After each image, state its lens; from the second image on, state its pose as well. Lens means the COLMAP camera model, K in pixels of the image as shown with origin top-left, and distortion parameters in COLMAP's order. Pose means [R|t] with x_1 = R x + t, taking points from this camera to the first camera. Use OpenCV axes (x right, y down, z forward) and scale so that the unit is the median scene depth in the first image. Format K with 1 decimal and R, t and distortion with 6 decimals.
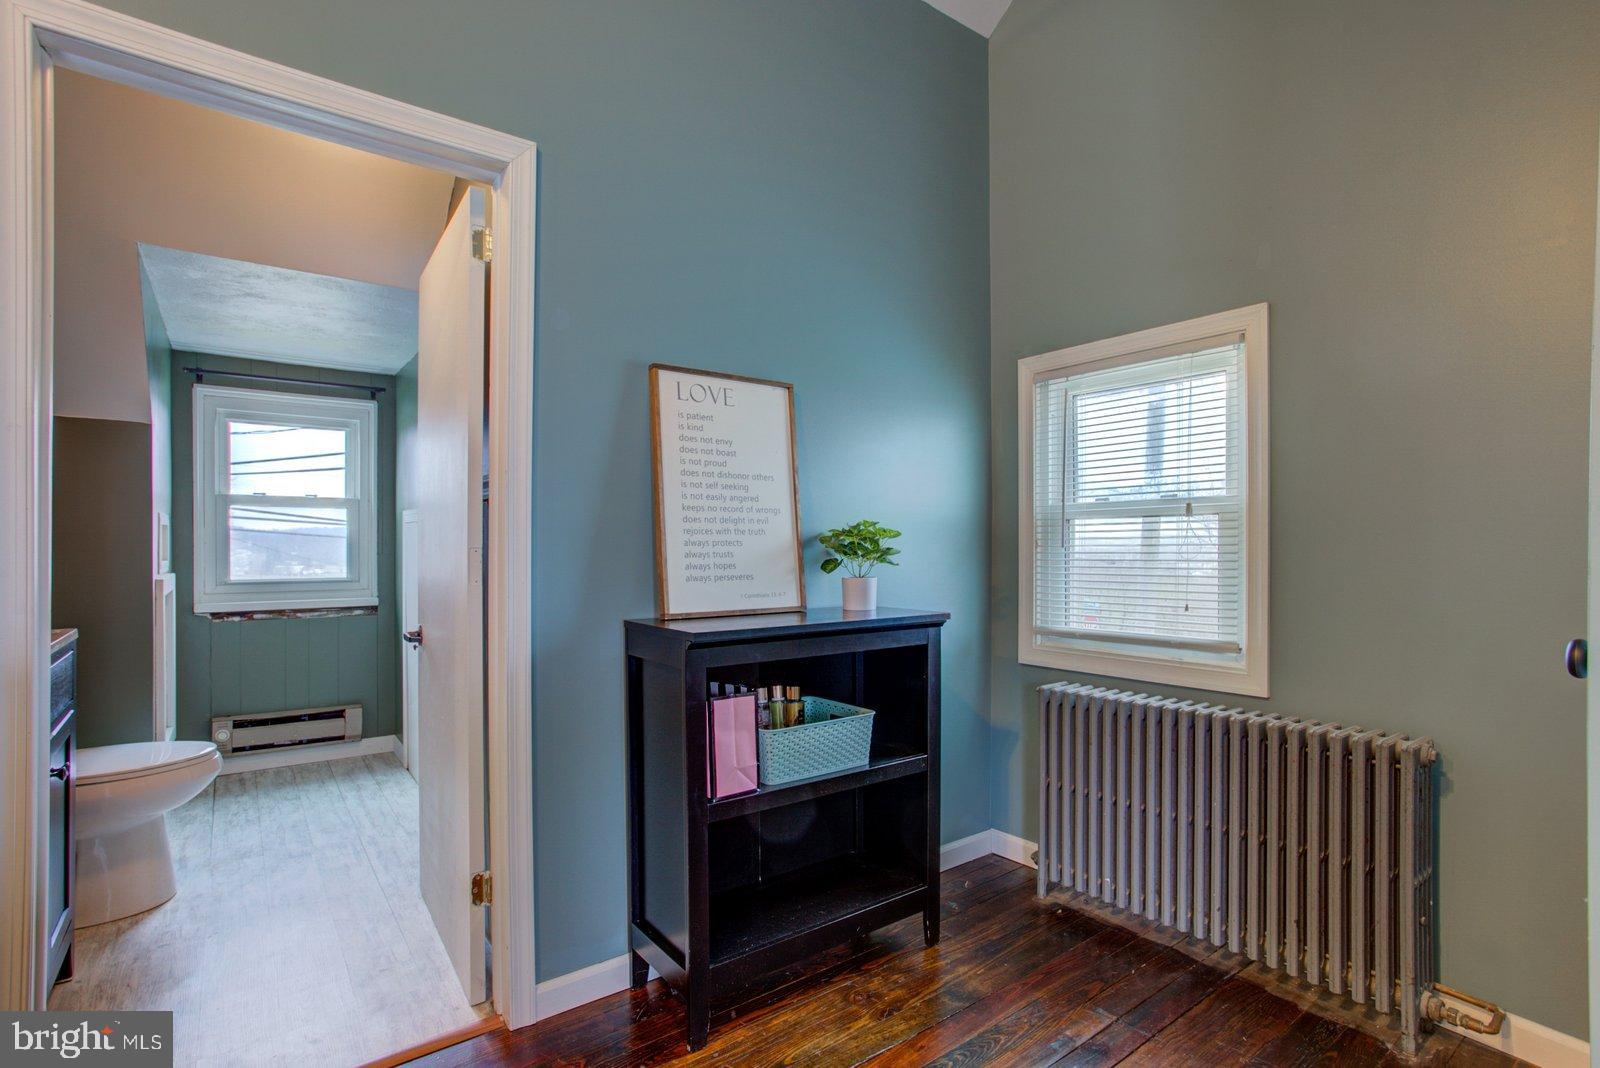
lens RADIAL K [[768.9, 0, 805.7], [0, 768.9, 550.8], [0, 0, 1]] dist [-0.041540, 0.022925]
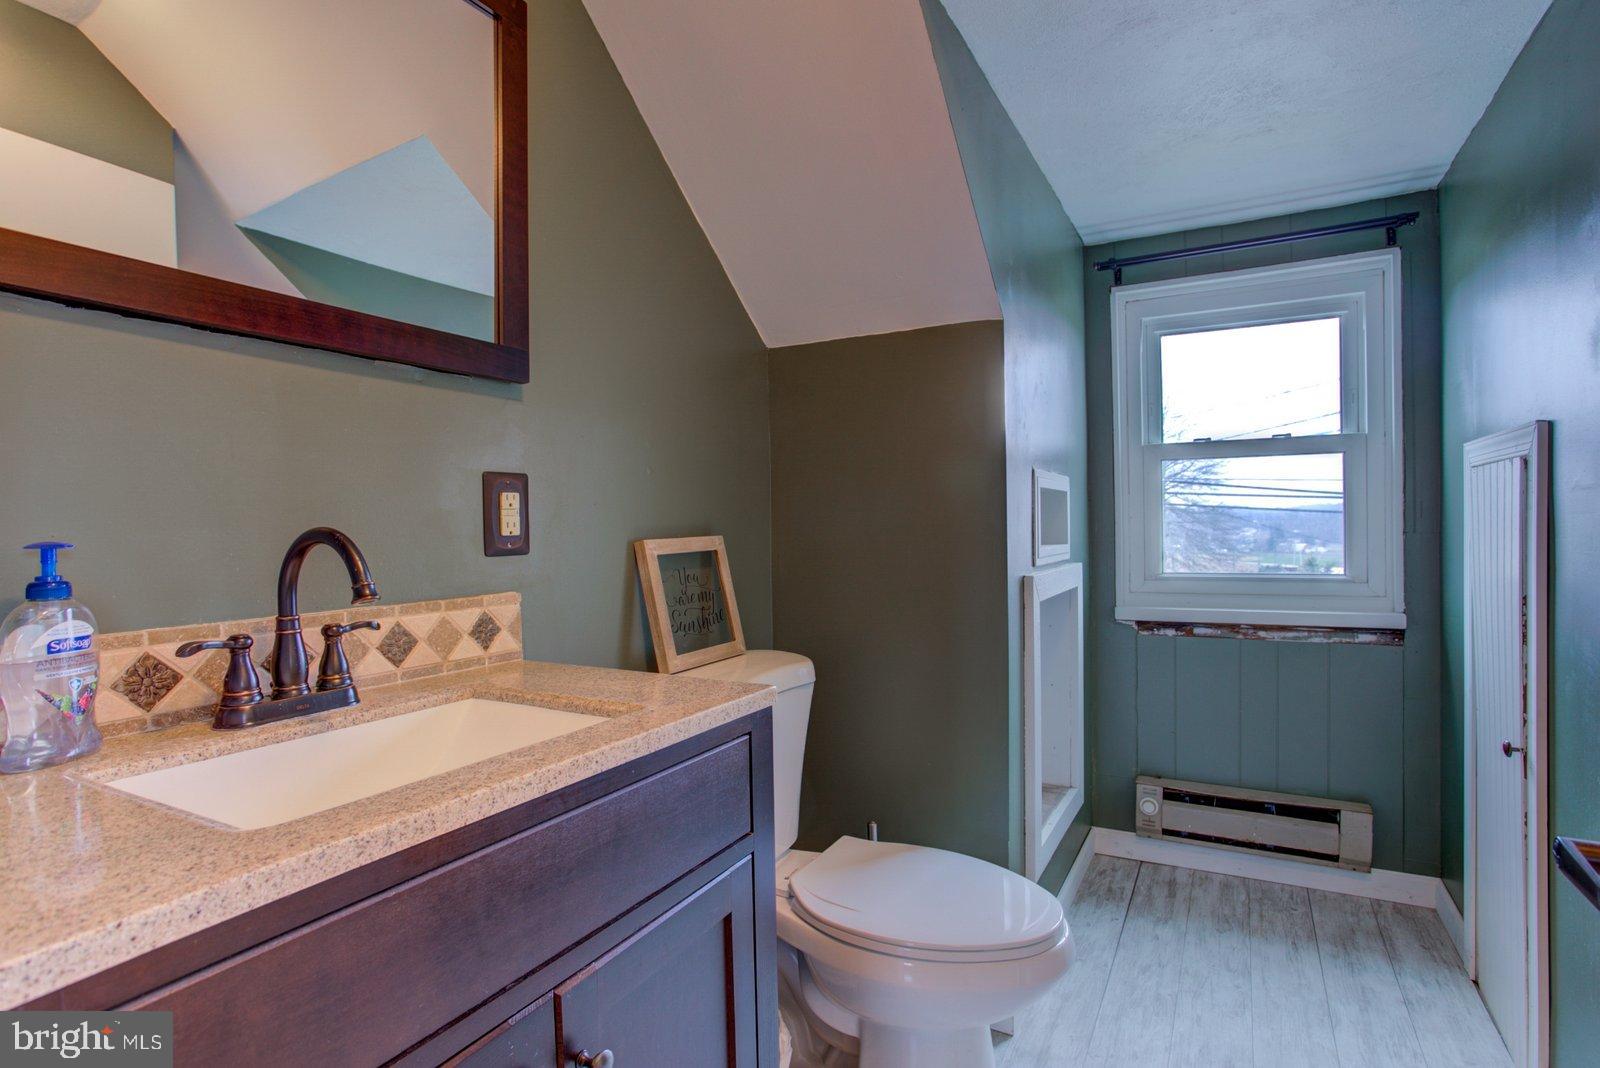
lens RADIAL K [[794.5, 0, 801.2], [0, 794.5, 535.5], [0, 0, 1]] dist [-0.023585, 0.005298]
pose [[0.403637, 0.000748, -0.914919, -0.248746], [0.007289, 0.999965, 0.004033, 0.000880], [0.914890, -0.008297, 0.403618, 0.422251]]
